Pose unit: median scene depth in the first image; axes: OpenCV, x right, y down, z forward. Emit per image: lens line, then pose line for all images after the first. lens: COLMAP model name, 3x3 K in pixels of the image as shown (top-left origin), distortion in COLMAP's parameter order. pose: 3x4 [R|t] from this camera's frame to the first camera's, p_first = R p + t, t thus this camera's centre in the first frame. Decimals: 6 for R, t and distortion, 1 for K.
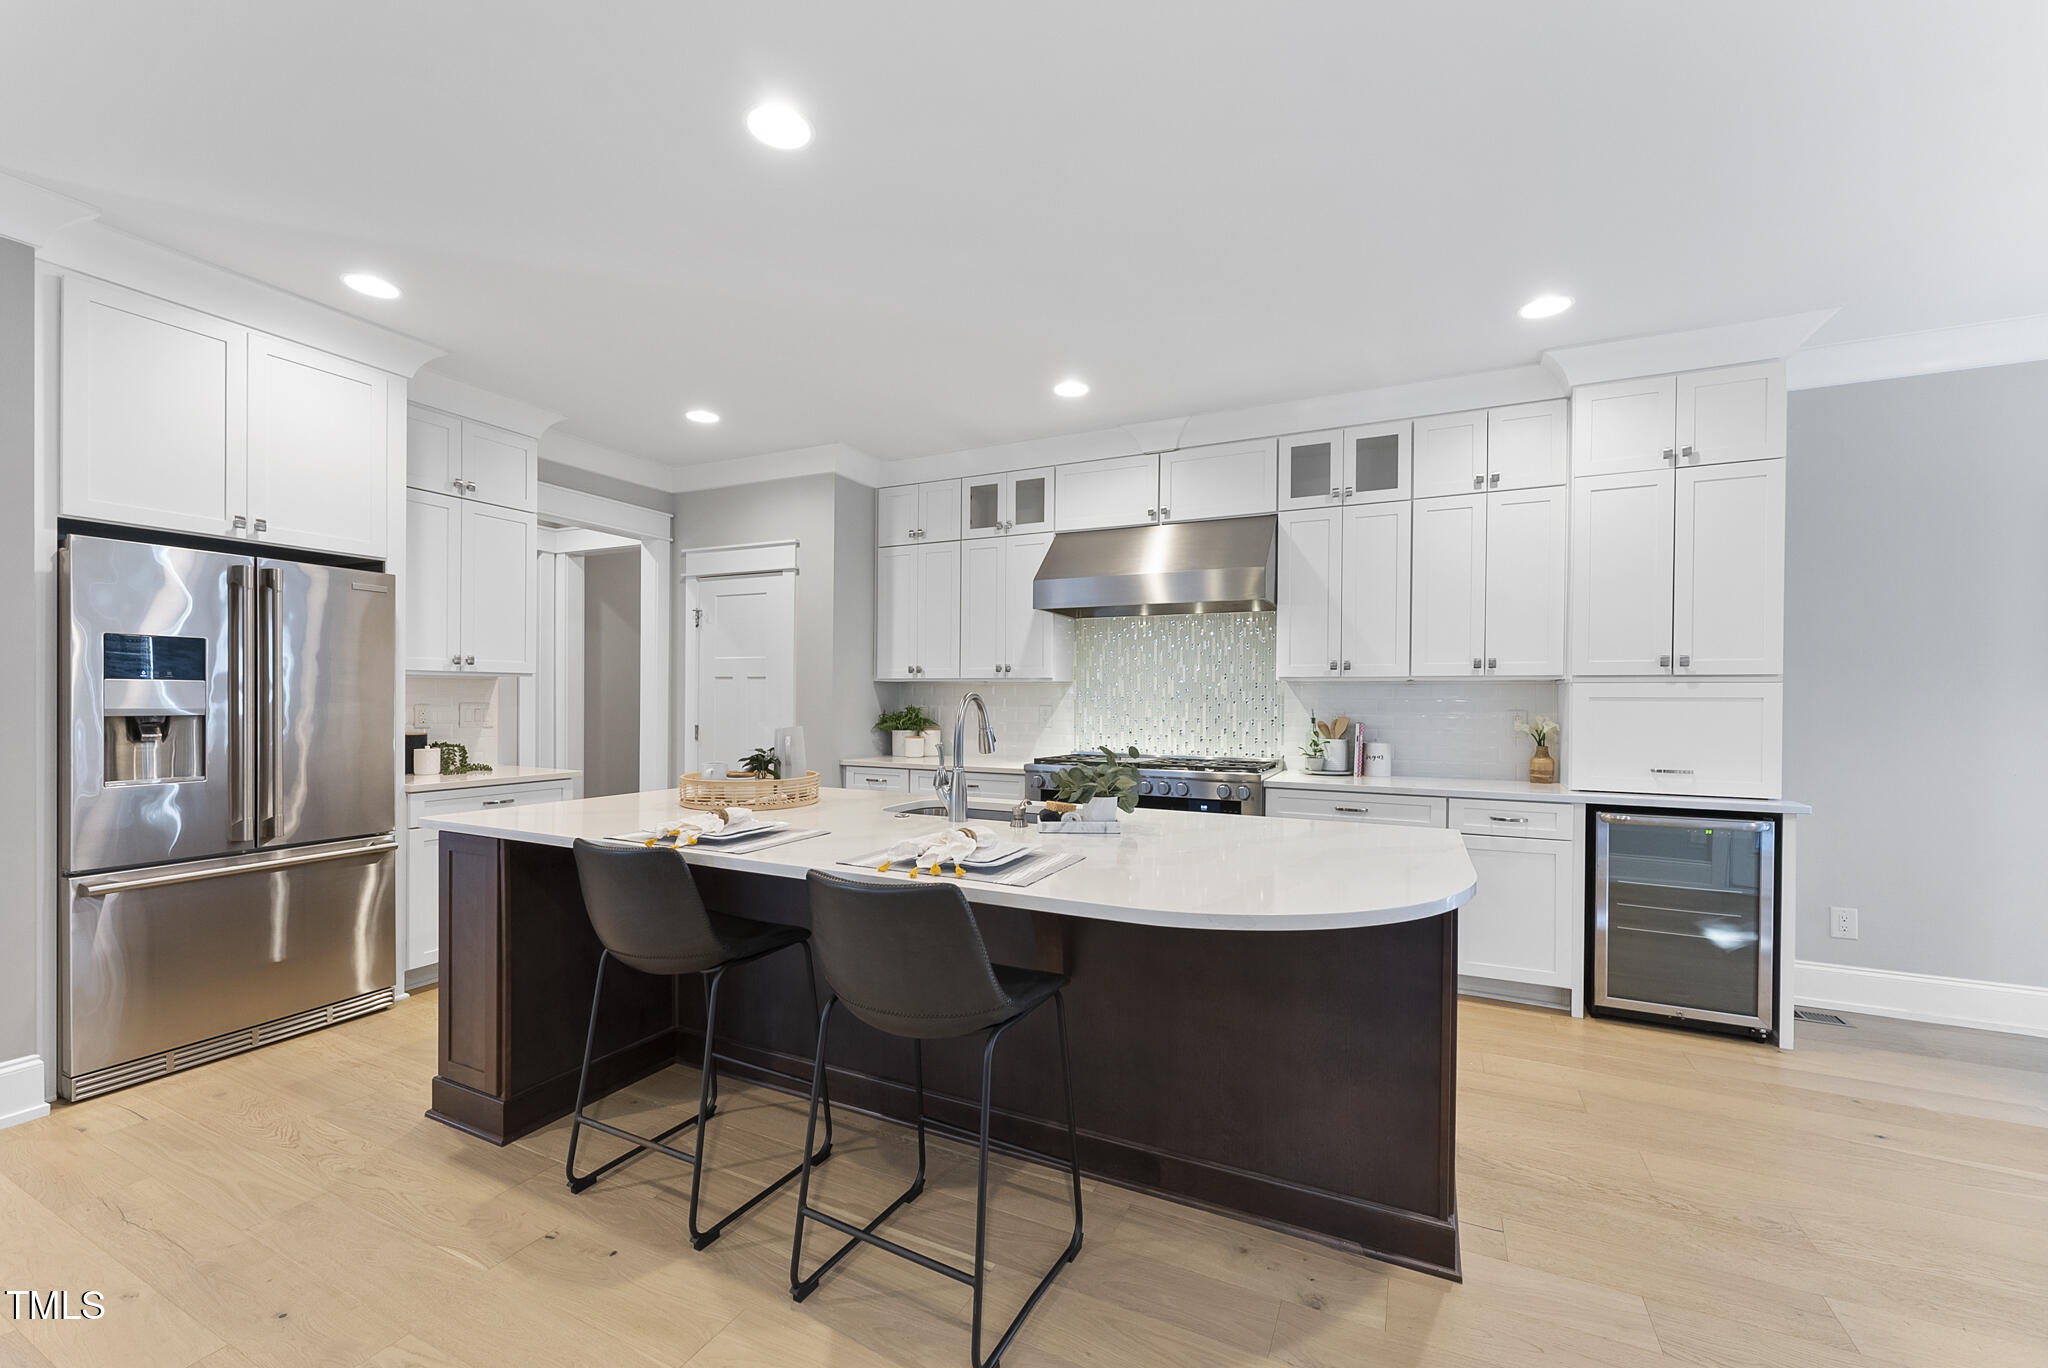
lens RADIAL K [[824.0, 0, 1023.5], [0, 824.0, 697.3], [0, 0, 1]] dist [-0.003653, 0.000536]
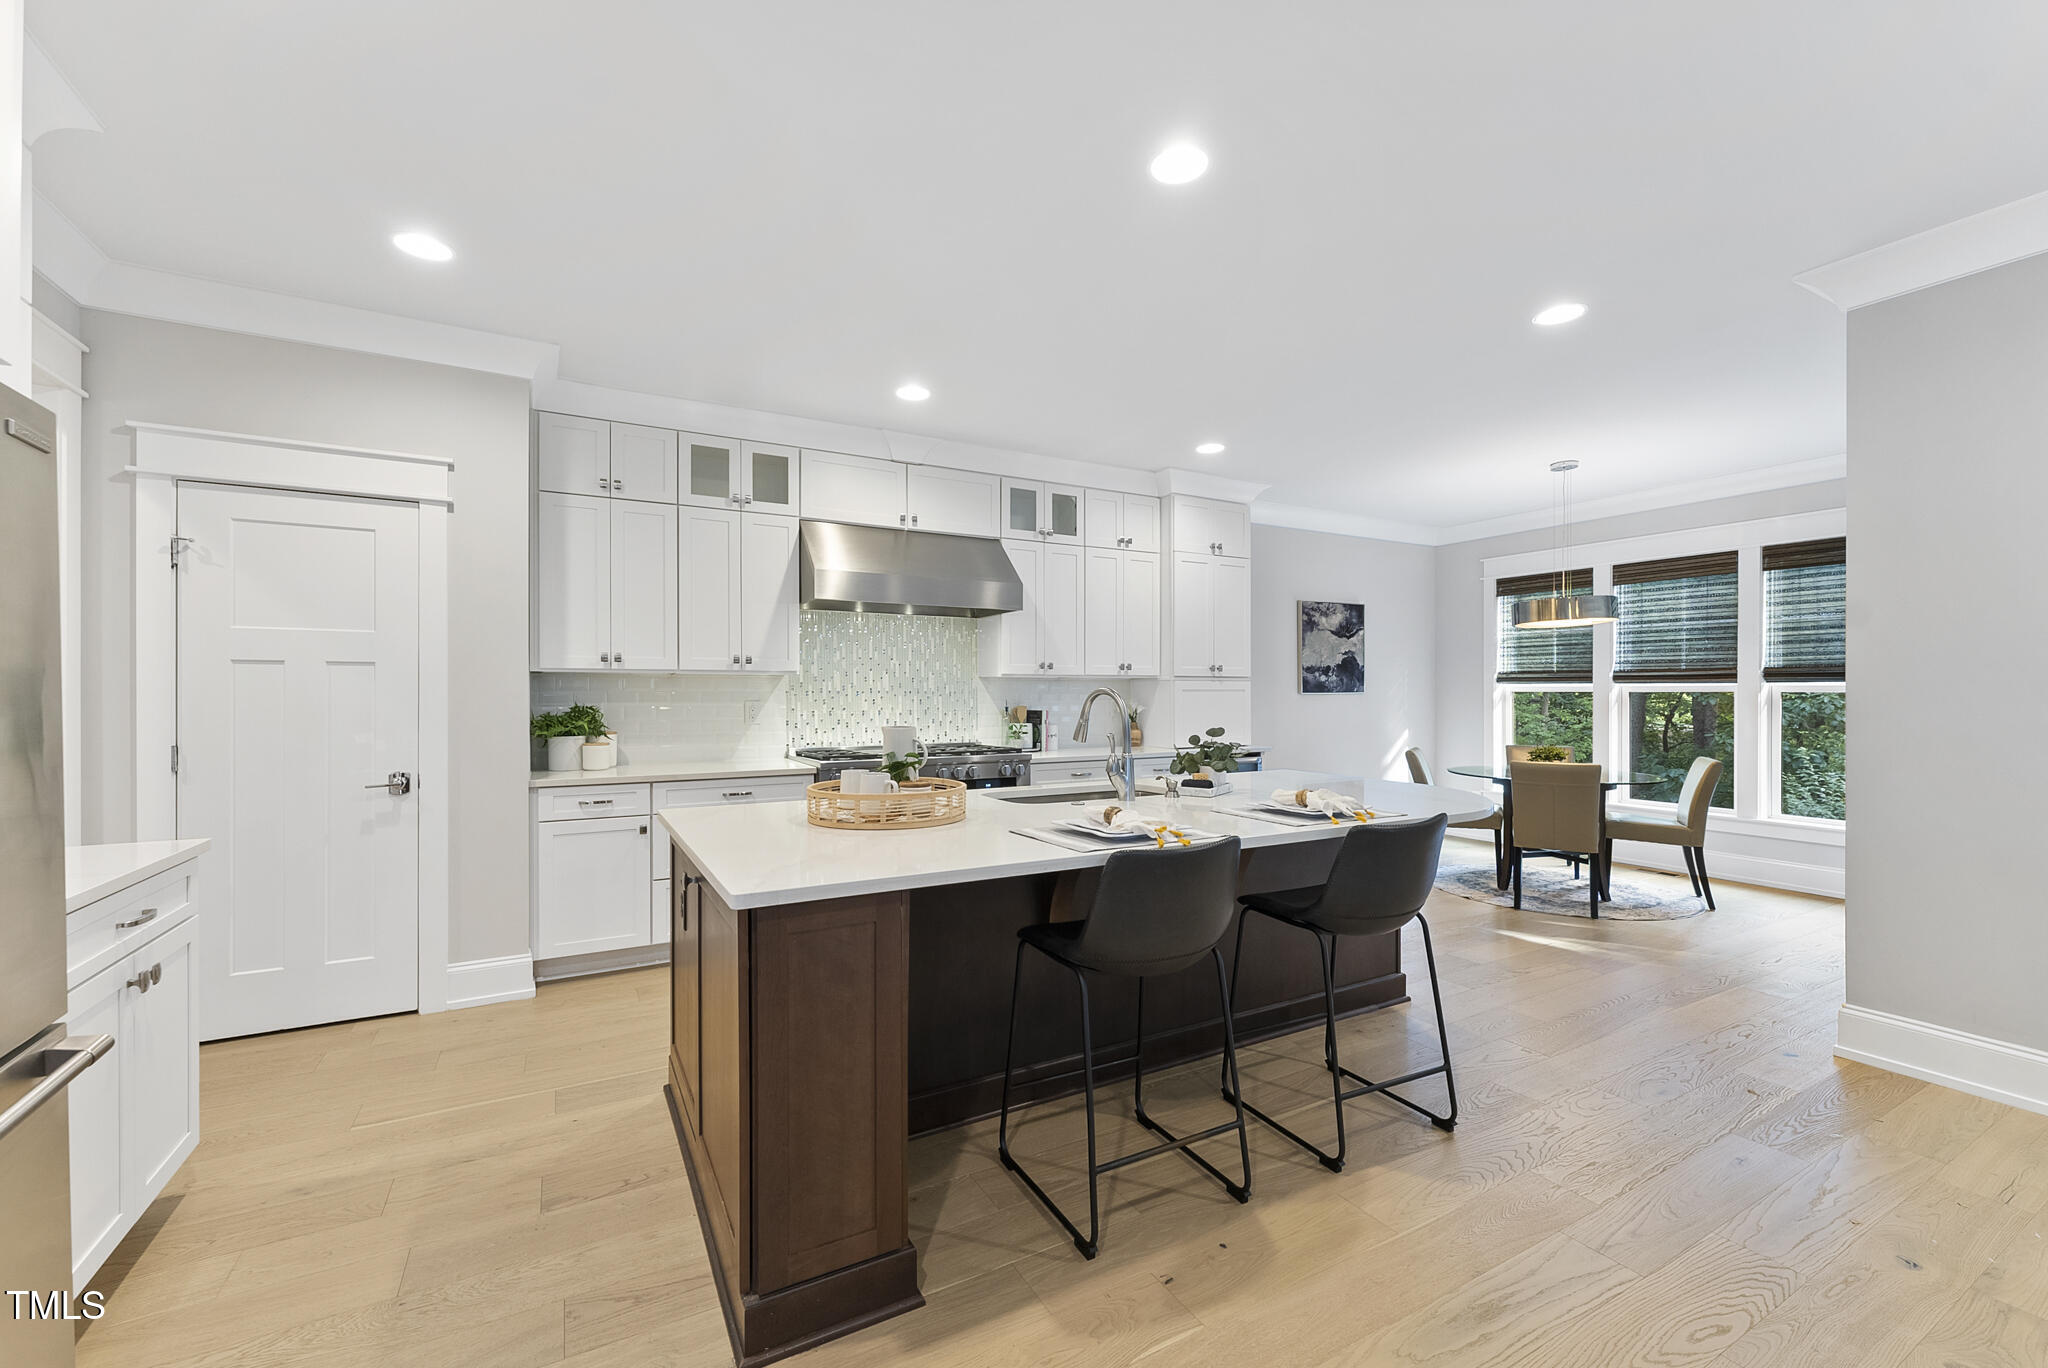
lens RADIAL K [[824.0, 0, 1006.1], [0, 824.0, 692.2], [0, 0, 1]] dist [-0.003653, 0.000536]
pose [[0.578101, -0.006386, 0.815941, -0.609837], [0.003305, 0.999979, 0.005485, -0.003976], [-0.815959, -0.000474, 0.578110, 0.262236]]
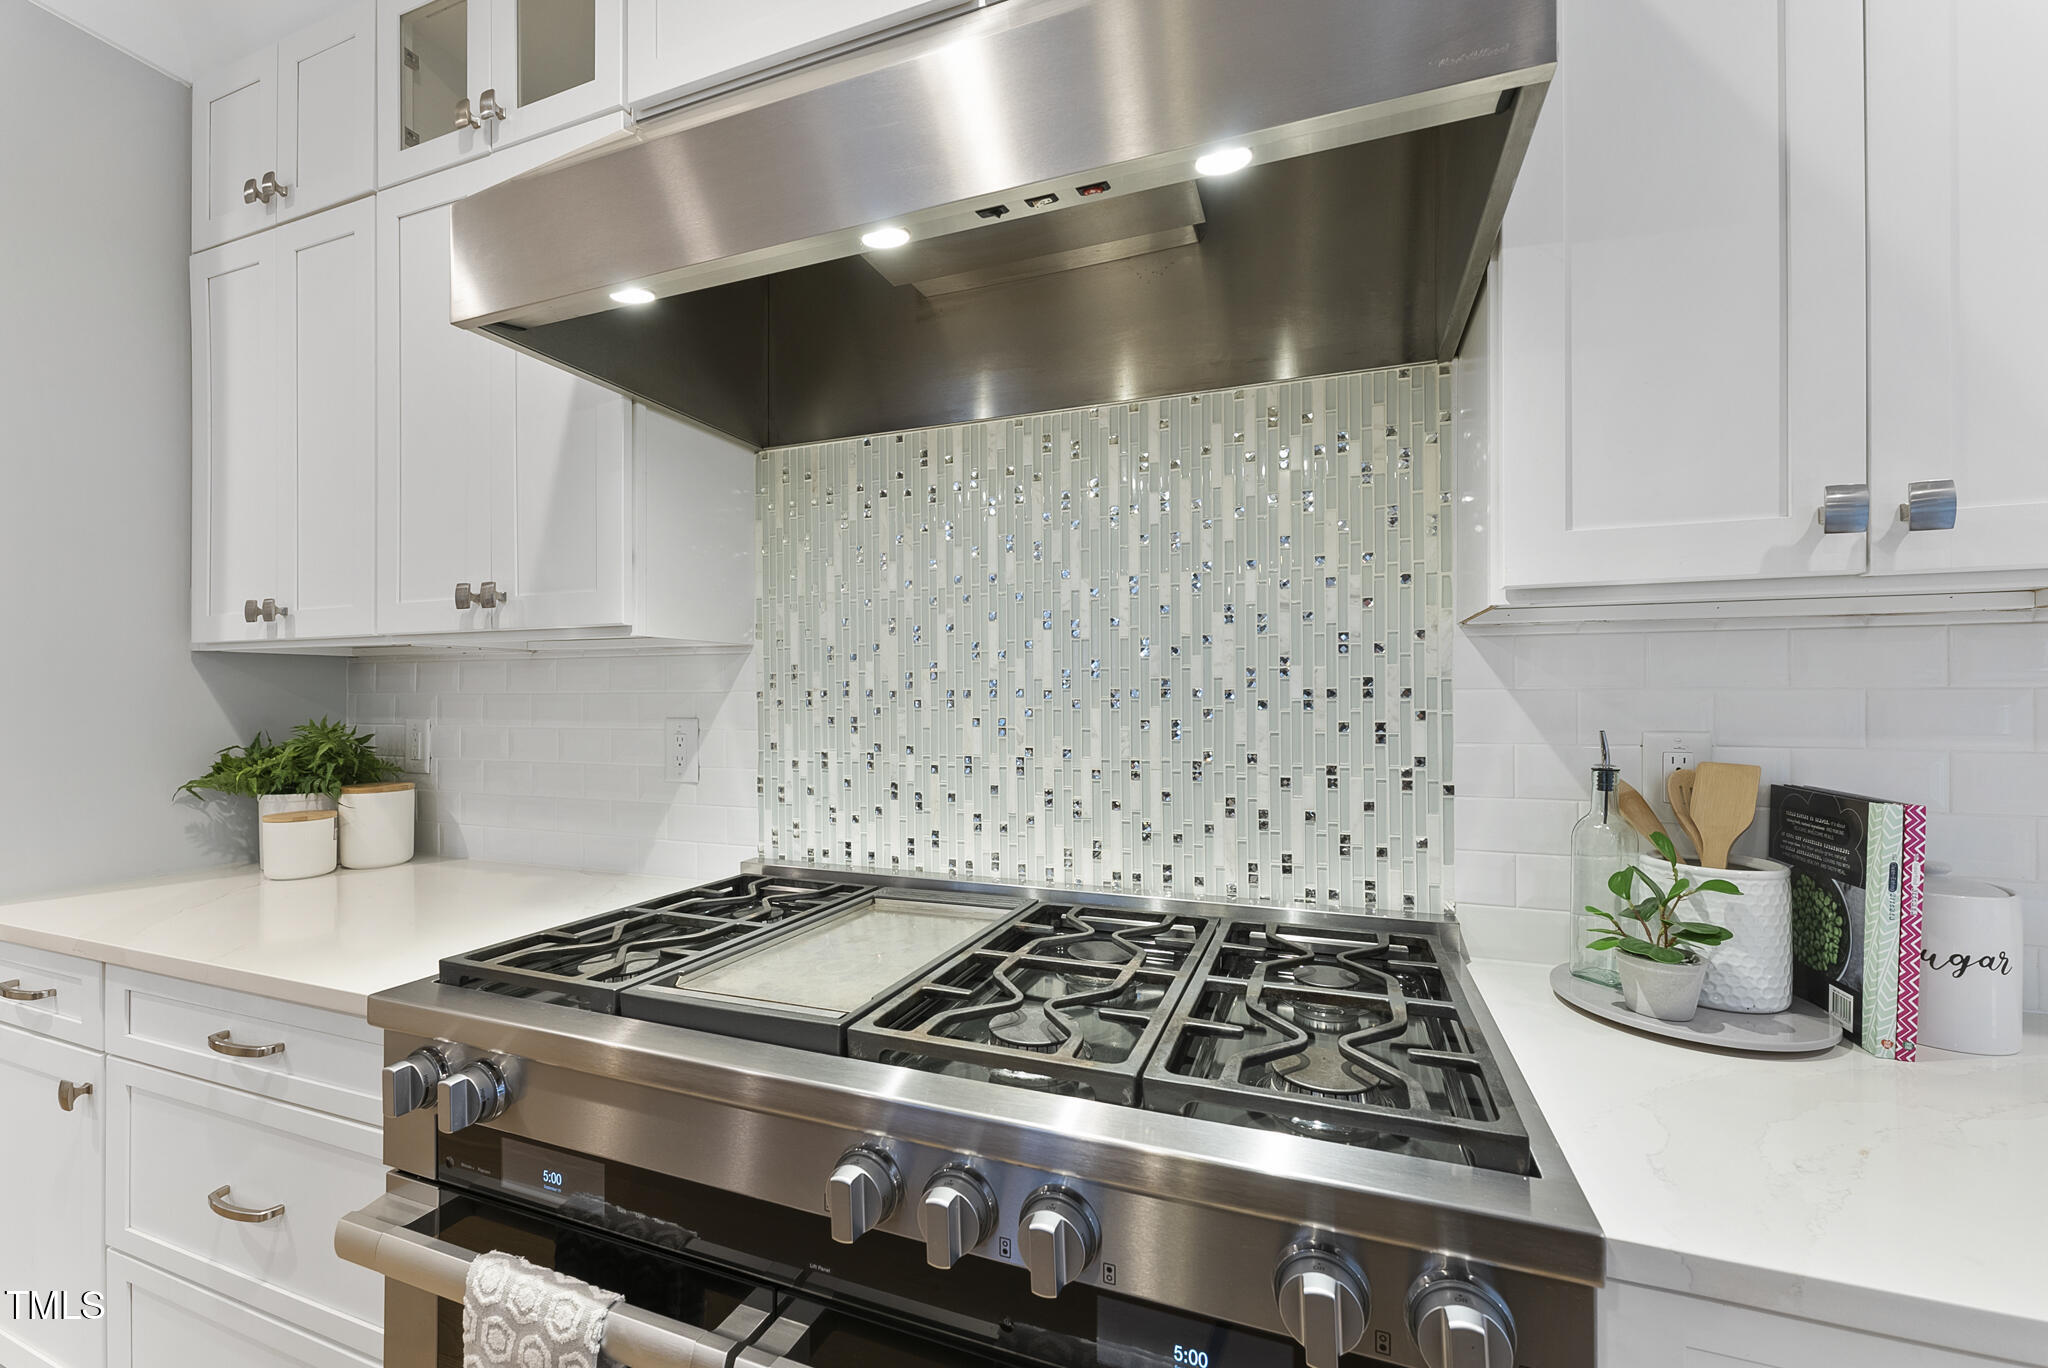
lens RADIAL K [[824.0, 0, 1030.5], [0, 824.0, 699.4], [0, 0, 1]] dist [-0.003653, 0.000536]
pose [[0.995389, -0.008785, 0.095516, 0.148686], [0.008287, 0.999950, 0.005610, 0.001908], [-0.095561, -0.004793, 0.995412, 0.717227]]
